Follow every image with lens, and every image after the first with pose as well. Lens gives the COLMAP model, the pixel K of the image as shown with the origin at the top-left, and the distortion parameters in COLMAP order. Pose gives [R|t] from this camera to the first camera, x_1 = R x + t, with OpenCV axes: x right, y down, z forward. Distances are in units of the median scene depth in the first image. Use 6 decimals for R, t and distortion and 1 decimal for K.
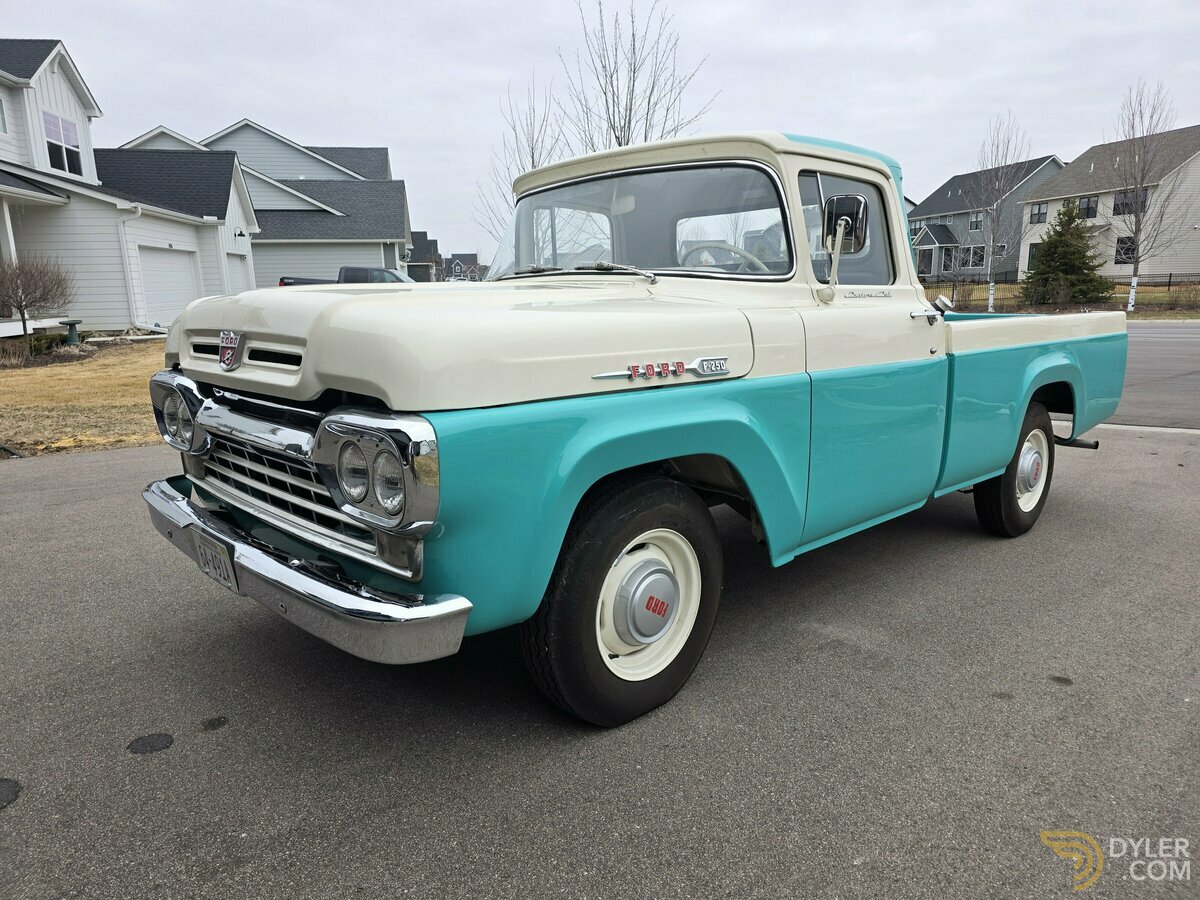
lens RADIAL K [[823.3, 0, 609.8], [0, 823.3, 476.5], [0, 0, 1]] dist [0.041207, -0.001804]
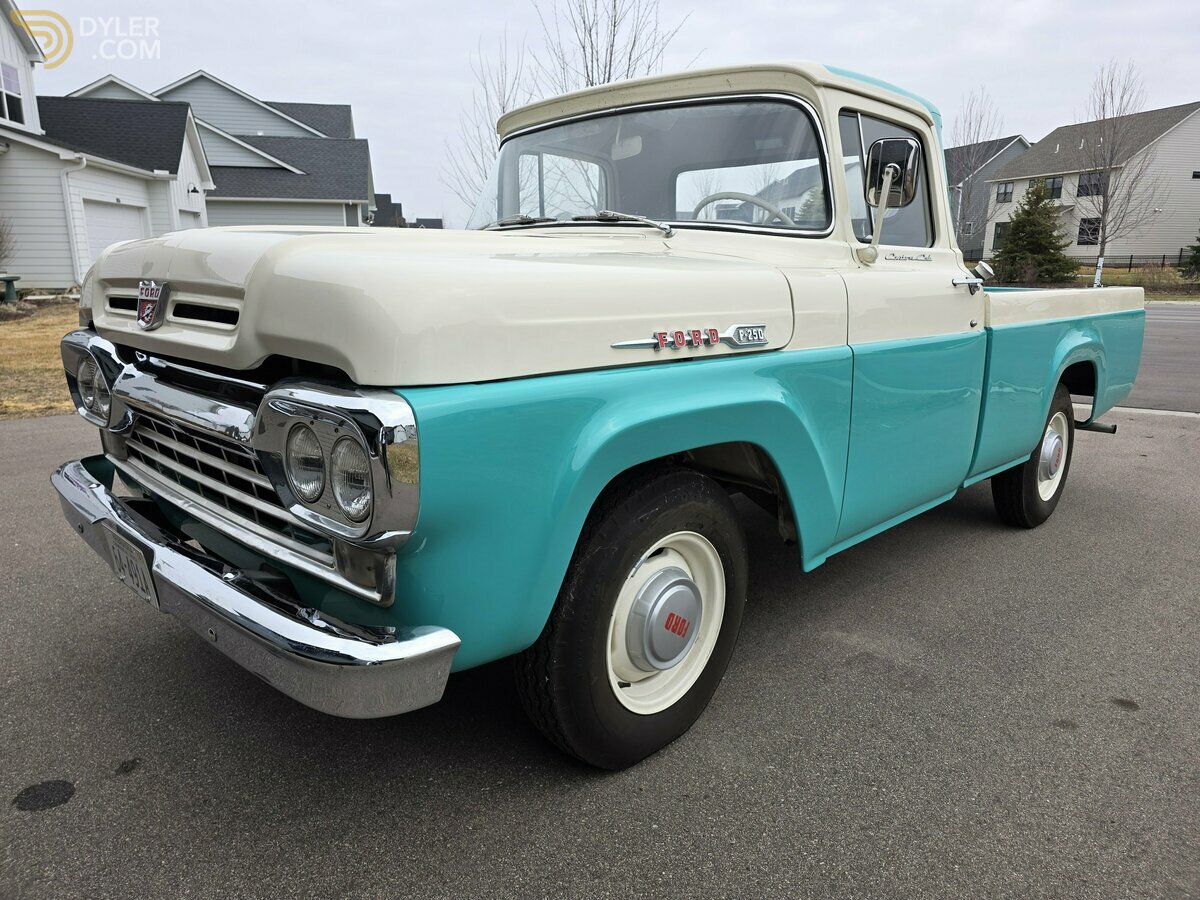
lens RADIAL K [[829.8, 0, 600.0], [0, 829.8, 450.0], [0, 0, 1]] dist [0.036655, -0.003086]
pose [[0.999363, 0.013688, 0.032967, -0.040477], [-0.013760, 0.999903, 0.001961, -0.015389], [-0.032937, -0.002413, 0.999455, 0.141915]]
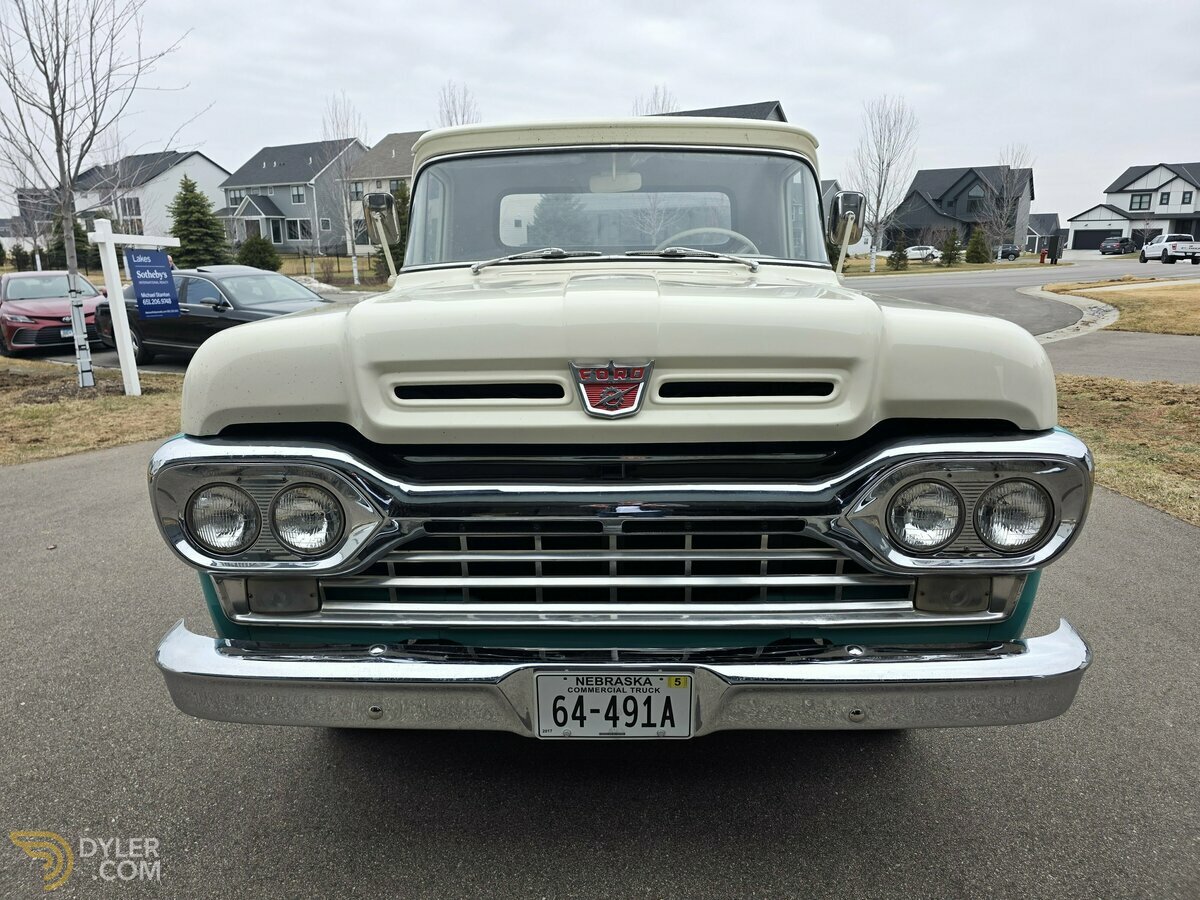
lens RADIAL K [[829.8, 0, 600.0], [0, 829.8, 450.0], [0, 0, 1]] dist [0.036655, -0.003086]
pose [[0.722802, -0.156551, 0.673090, -0.702928], [0.155844, 0.985838, 0.061937, -0.110594], [-0.673254, 0.060129, 0.736963, 0.397383]]
